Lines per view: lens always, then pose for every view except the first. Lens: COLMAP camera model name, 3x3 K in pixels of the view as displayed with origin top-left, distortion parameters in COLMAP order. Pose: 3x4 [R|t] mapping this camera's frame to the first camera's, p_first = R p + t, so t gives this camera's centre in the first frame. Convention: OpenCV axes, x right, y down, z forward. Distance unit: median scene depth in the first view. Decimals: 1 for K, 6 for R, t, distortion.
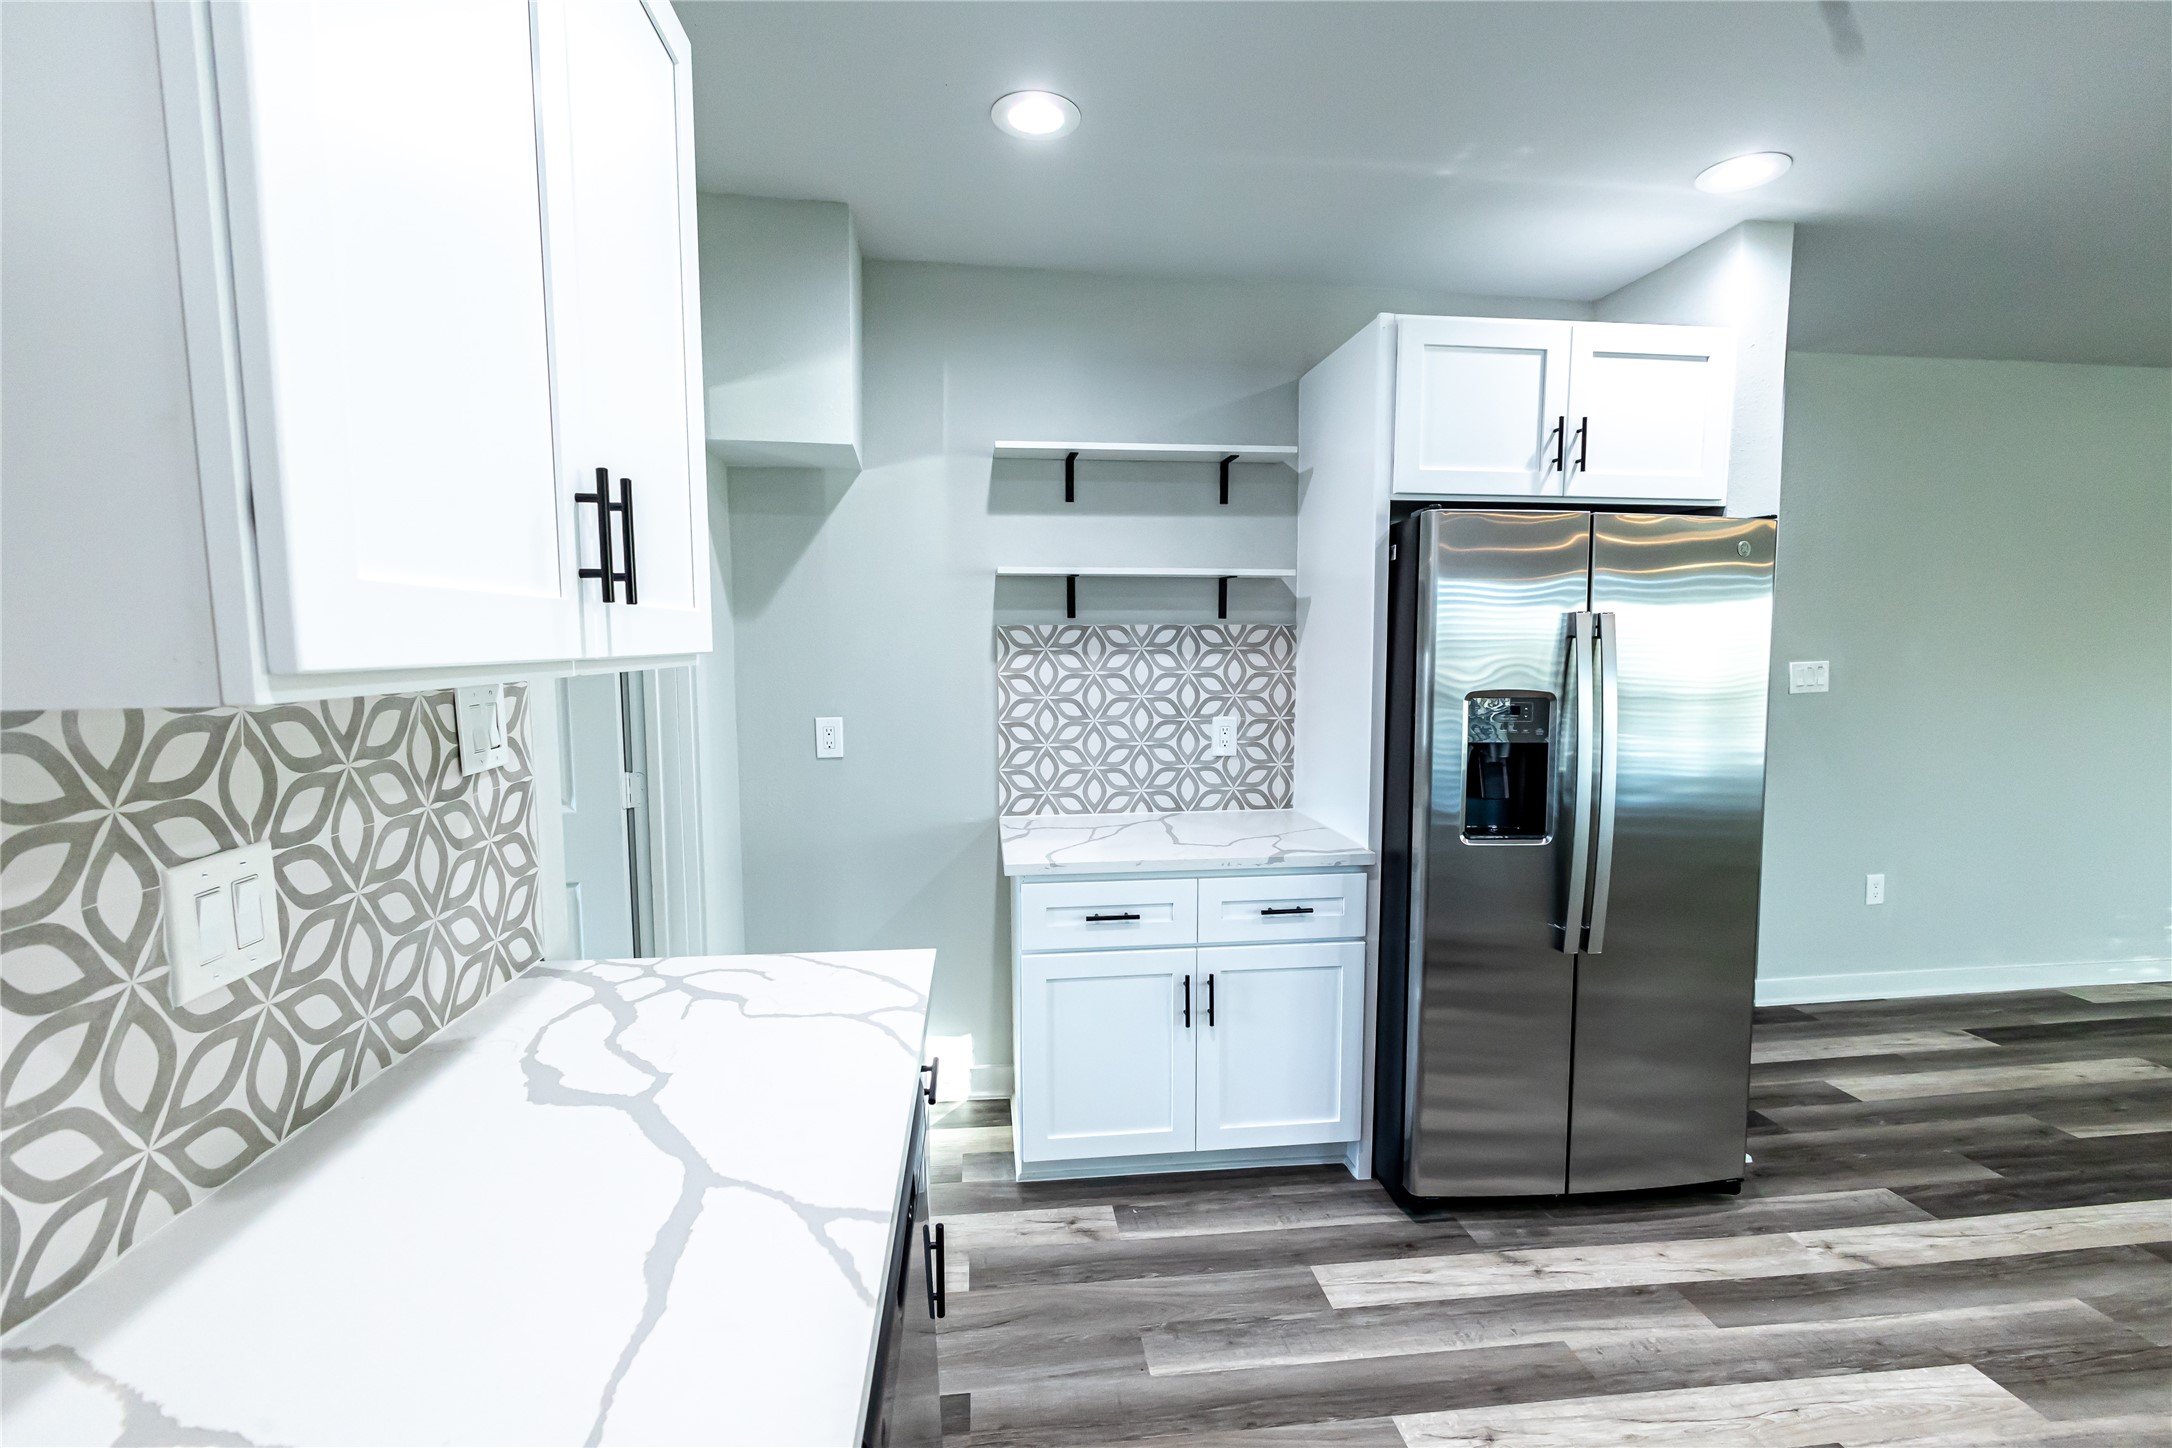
lens RADIAL K [[964.4, 0, 1090.9], [0, 964.4, 732.2], [0, 0, 1]] dist [-0.003795, 0.000255]
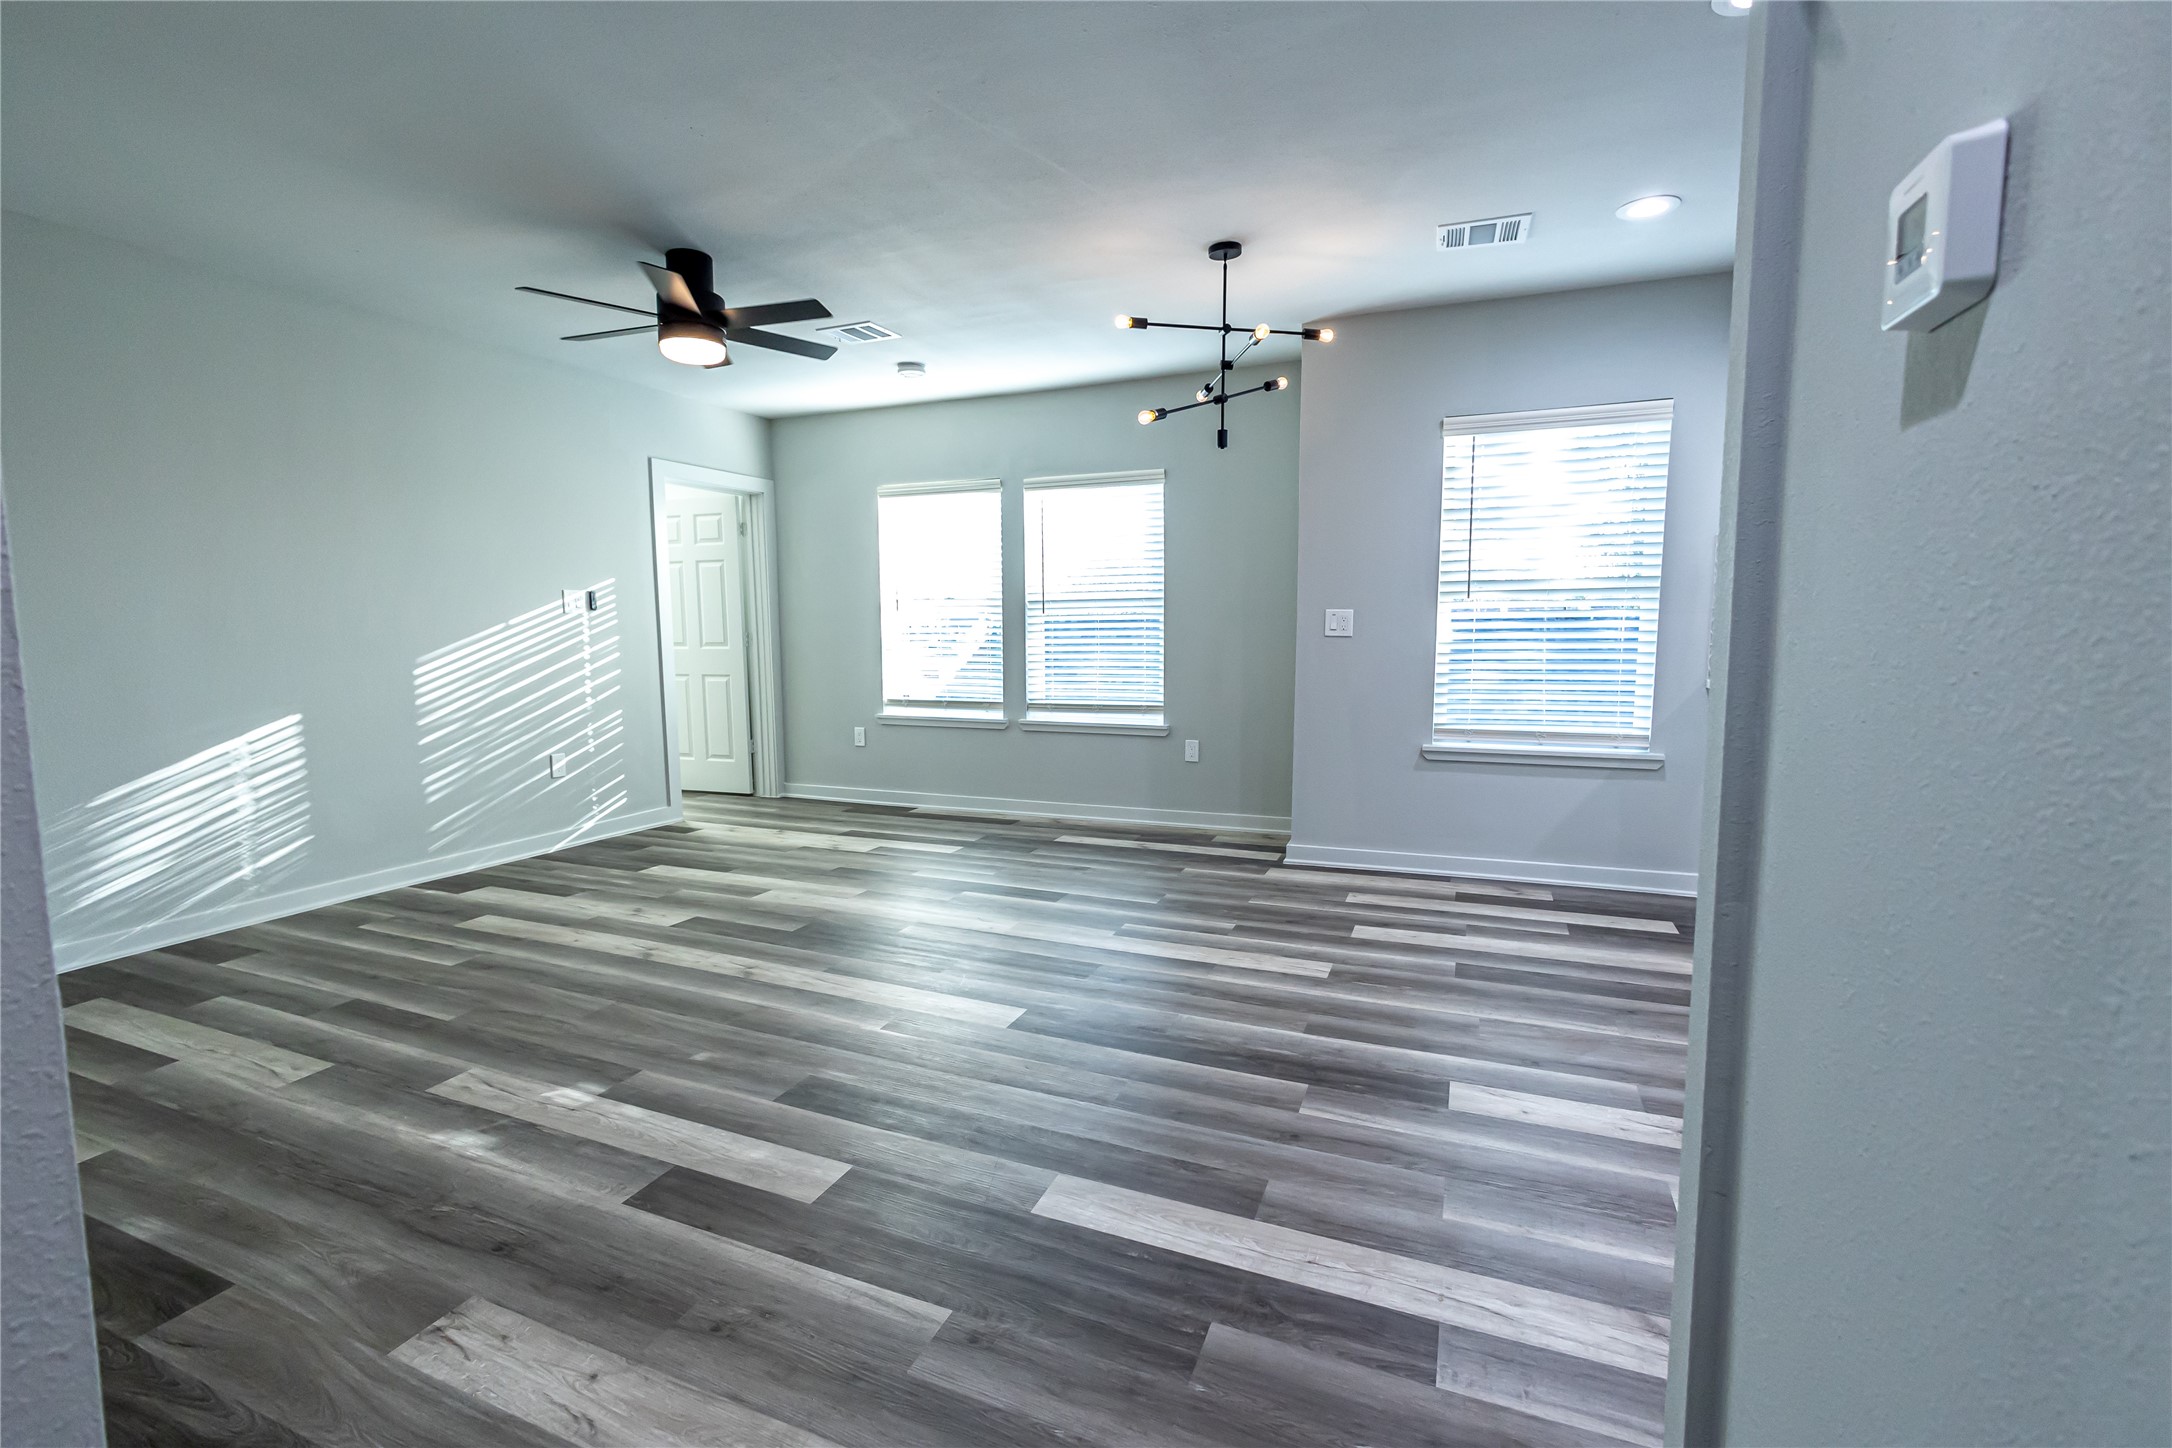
lens RADIAL K [[951.7, 0, 1082.7], [0, 951.7, 721.1], [0, 0, 1]] dist [-0.004647, 0.000048]
pose [[-0.873175, -0.043369, 0.485474, 1.341028], [0.053329, 0.981553, 0.183602, -0.084313], [-0.484481, 0.186206, -0.854755, 2.729529]]
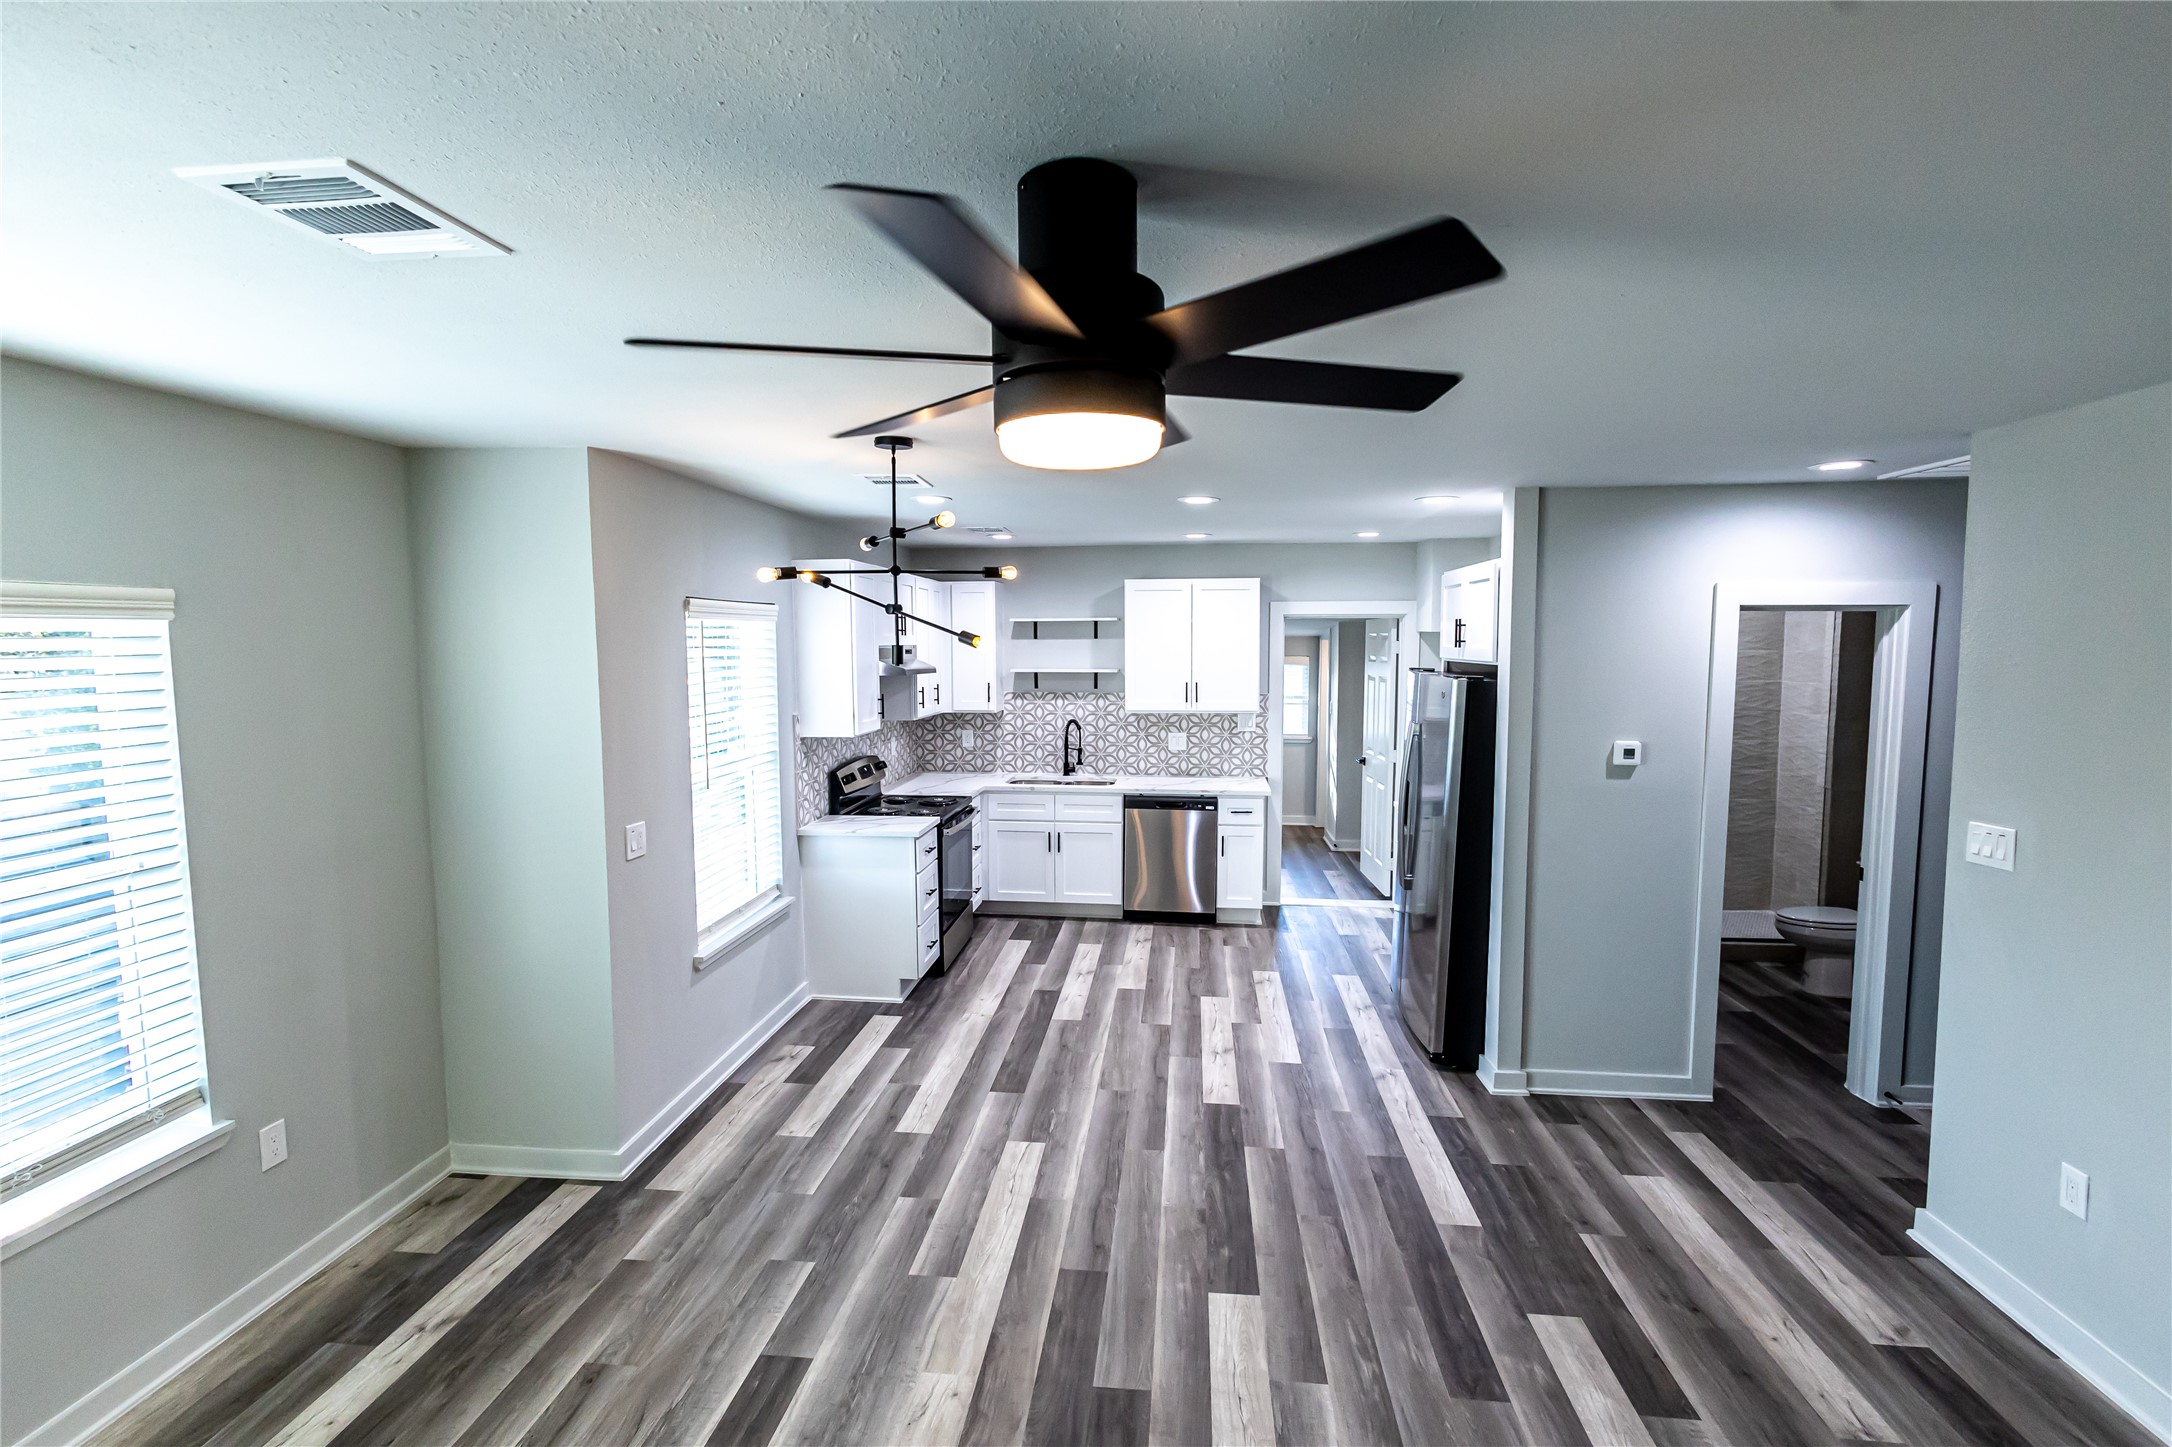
lens RADIAL K [[997.7, 0, 1089.0], [0, 997.7, 725.0], [0, 0, 1]] dist [-0.004010, 0.000105]
pose [[-0.216346, 0.085852, -0.972535, 4.321246], [-0.088454, 0.990306, 0.107098, -0.447539], [0.972302, 0.109195, -0.206654, 1.220337]]
